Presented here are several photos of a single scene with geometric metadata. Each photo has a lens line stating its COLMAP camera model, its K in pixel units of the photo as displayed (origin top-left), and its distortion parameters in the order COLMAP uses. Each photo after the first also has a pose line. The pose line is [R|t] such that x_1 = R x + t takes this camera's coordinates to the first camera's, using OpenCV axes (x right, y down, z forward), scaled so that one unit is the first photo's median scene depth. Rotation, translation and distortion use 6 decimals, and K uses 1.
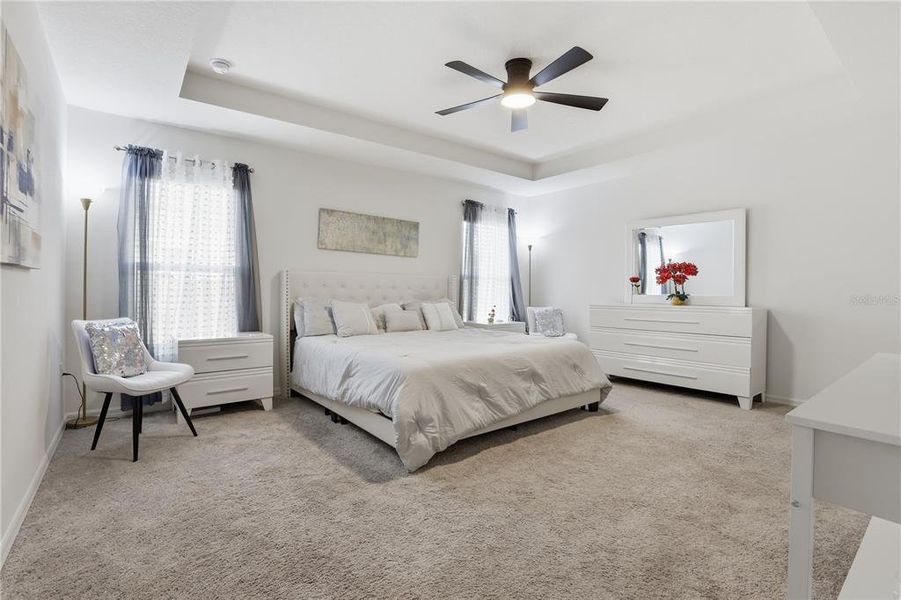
lens RADIAL K [[419.2, 0, 448.3], [0, 419.2, 300.2], [0, 0, 1]] dist [-0.031222, 0.008270]
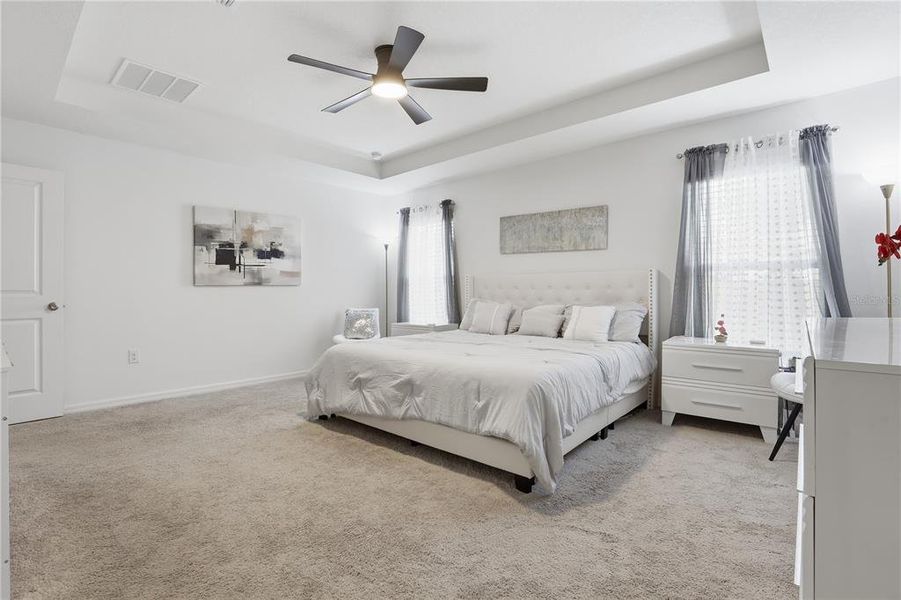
lens RADIAL K [[420.6, 0, 443.6], [0, 420.6, 295.9], [0, 0, 1]] dist [-0.039086, 0.011132]
pose [[0.197048, -0.007599, -0.980364, 0.732175], [-0.024108, 0.999630, -0.012594, 0.004731], [0.980097, 0.026116, 0.196792, 0.618767]]
